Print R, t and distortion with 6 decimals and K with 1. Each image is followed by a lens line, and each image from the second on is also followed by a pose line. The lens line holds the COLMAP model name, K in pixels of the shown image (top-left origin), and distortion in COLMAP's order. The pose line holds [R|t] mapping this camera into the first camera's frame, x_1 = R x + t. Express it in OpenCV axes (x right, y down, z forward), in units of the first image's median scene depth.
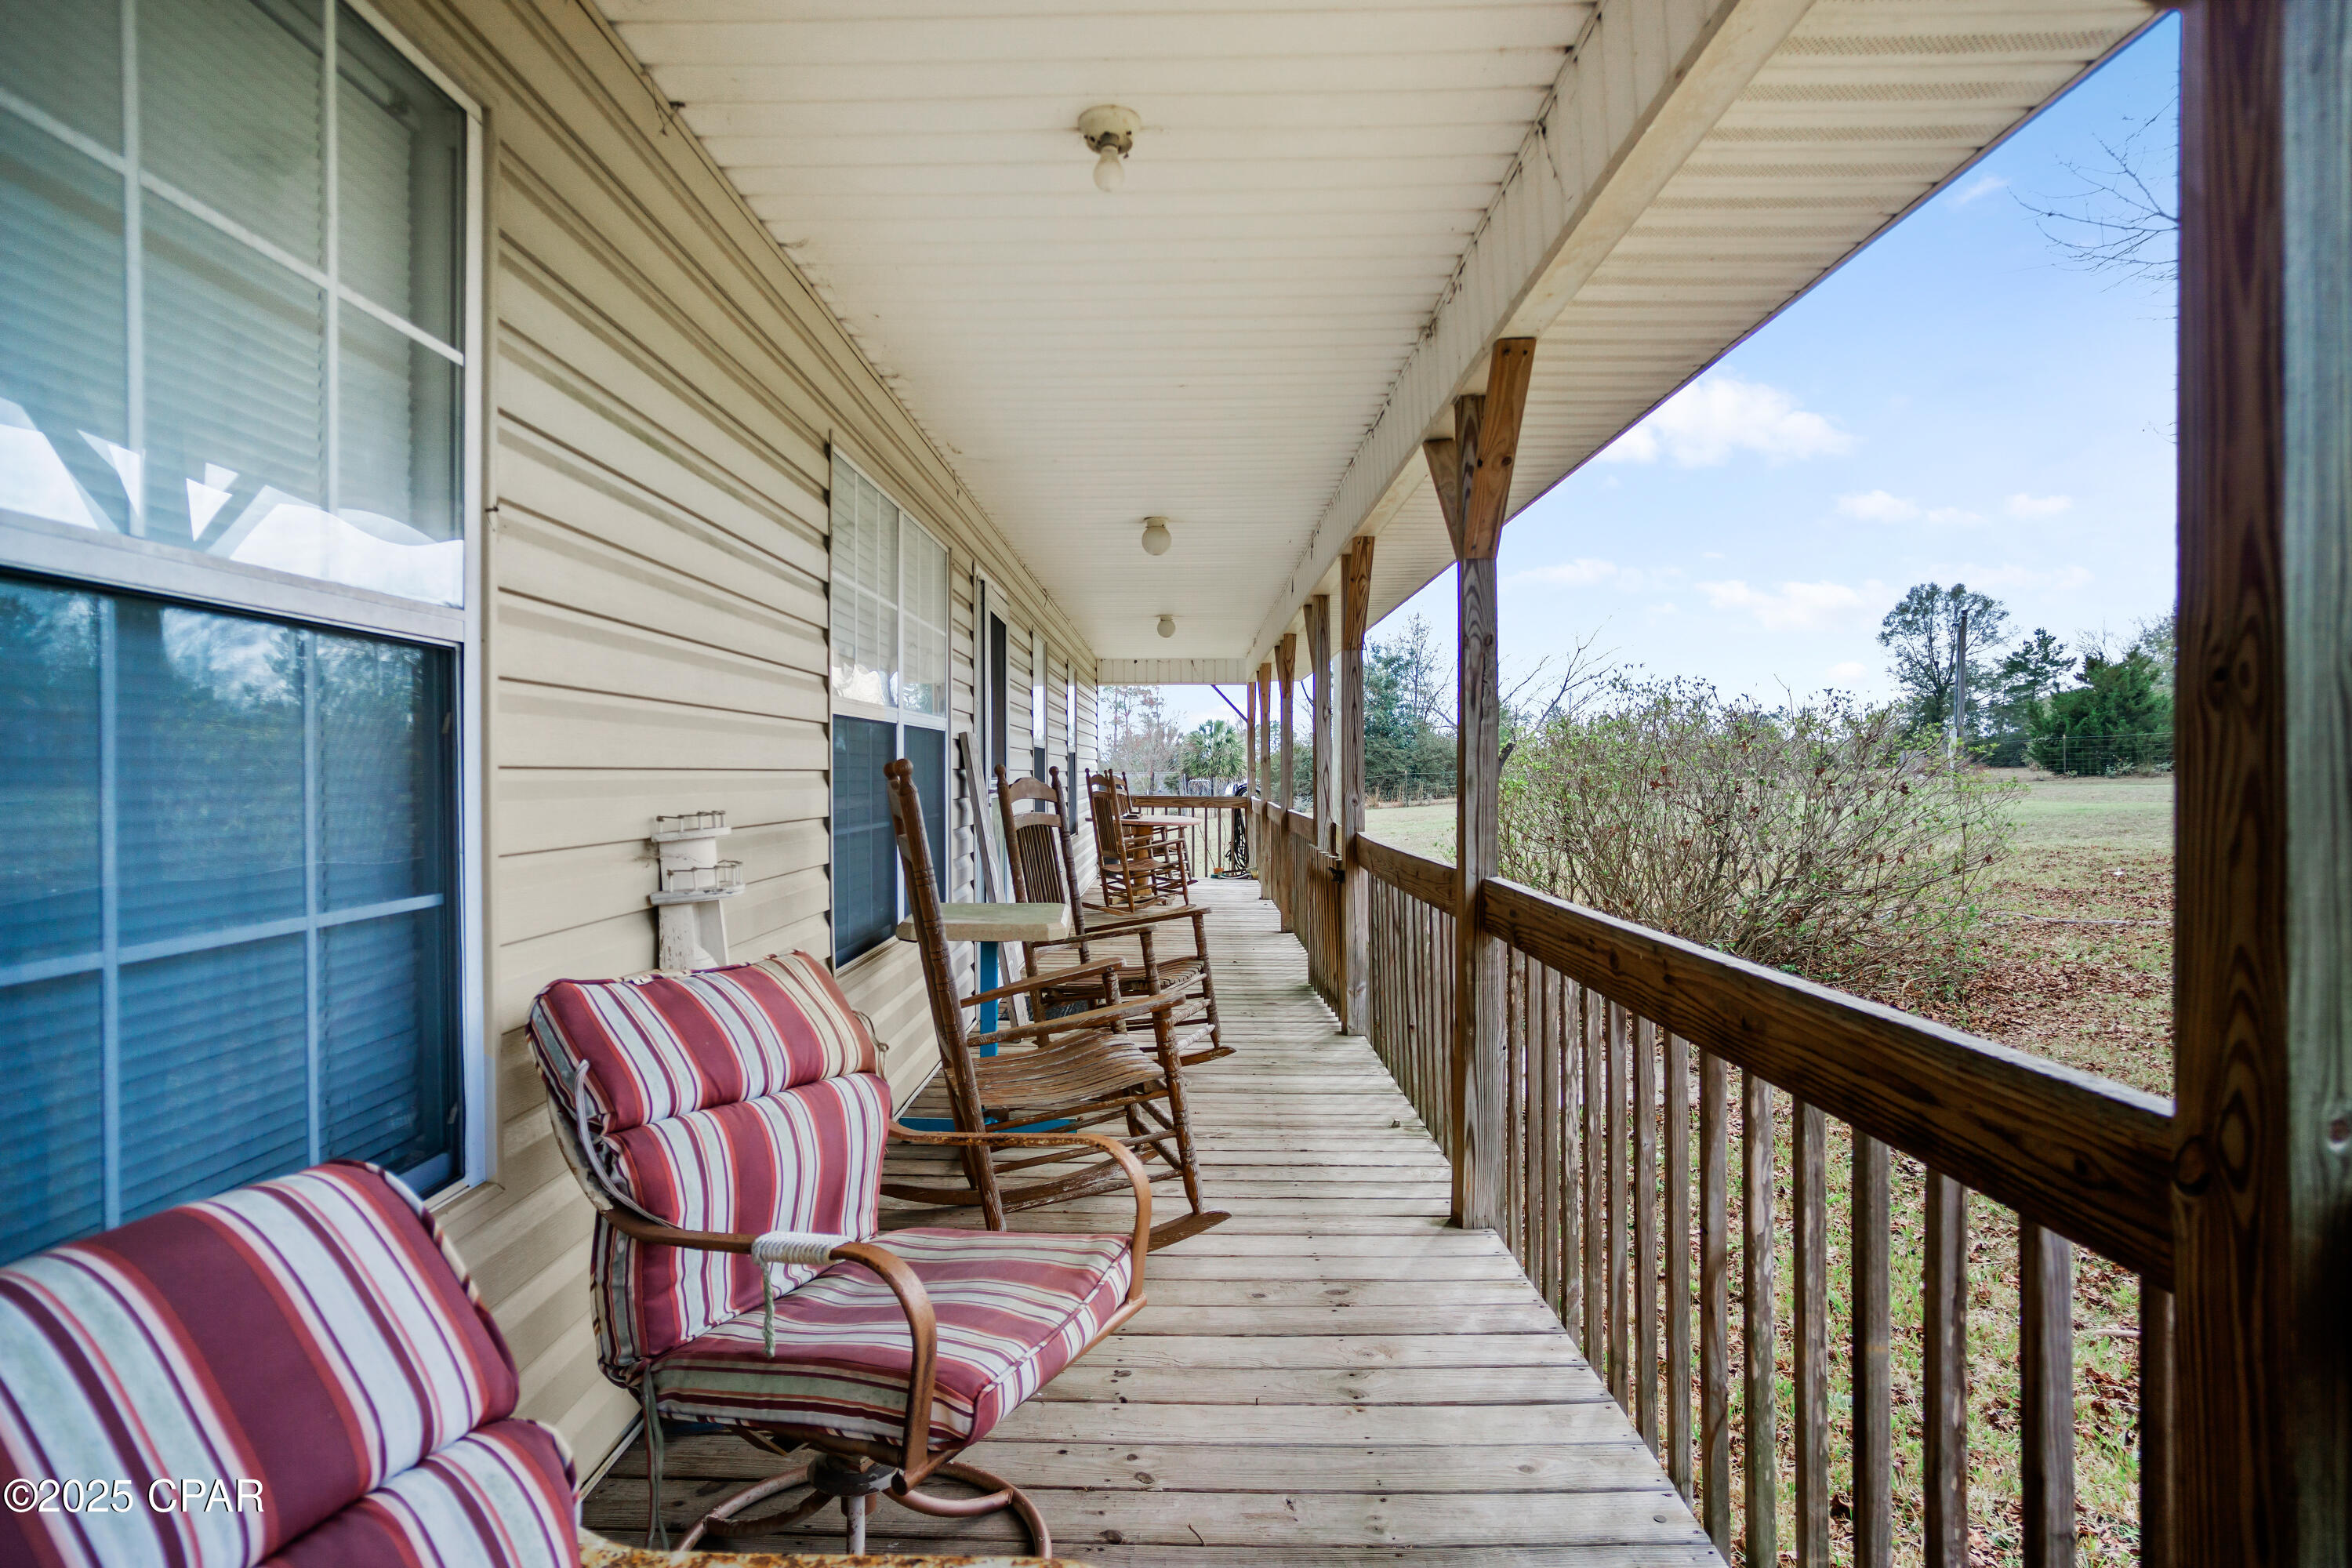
lens RADIAL K [[1279.7, 0, 1161.4], [0, 1279.7, 740.7], [0, 0, 1]] dist [-0.052265, 0.029439]
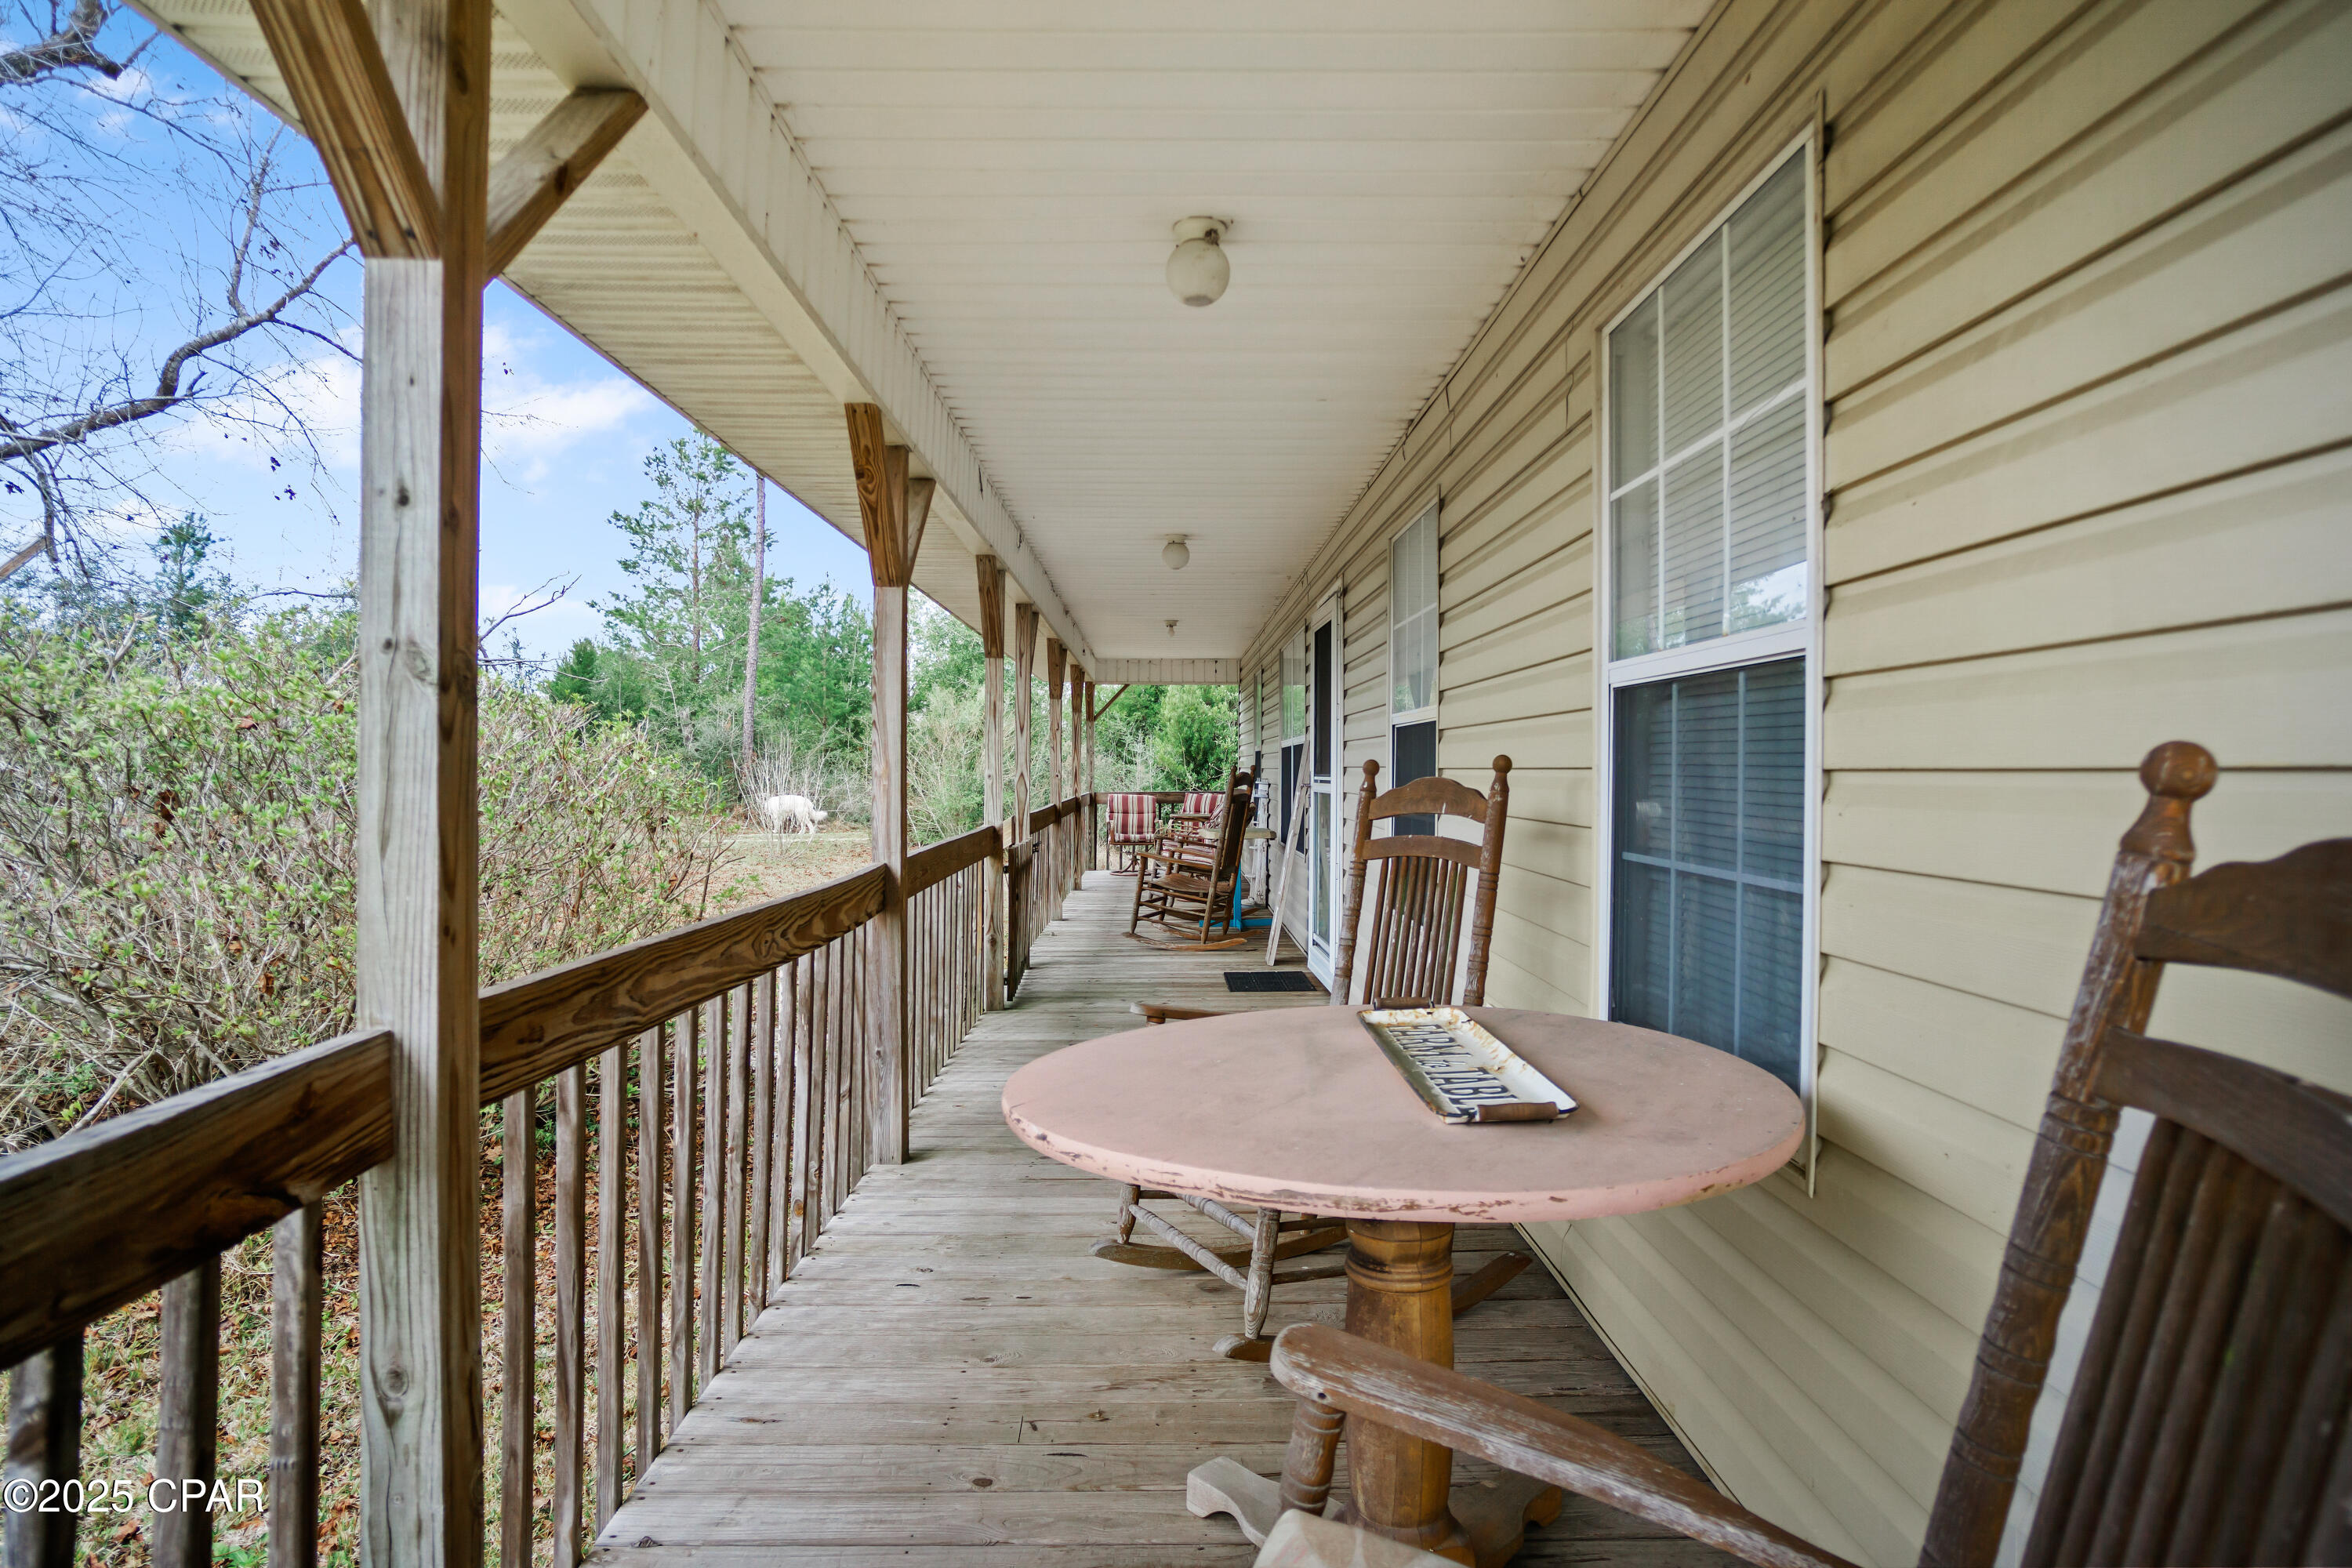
lens RADIAL K [[1279.7, 0, 1161.4], [0, 1279.7, 740.7], [0, 0, 1]] dist [-0.052265, 0.029439]
pose [[-0.999736, -0.009520, -0.020904, 0.008534], [-0.008535, 0.998870, -0.046745, 0.062430], [0.021325, -0.046555, -0.998688, 2.383654]]
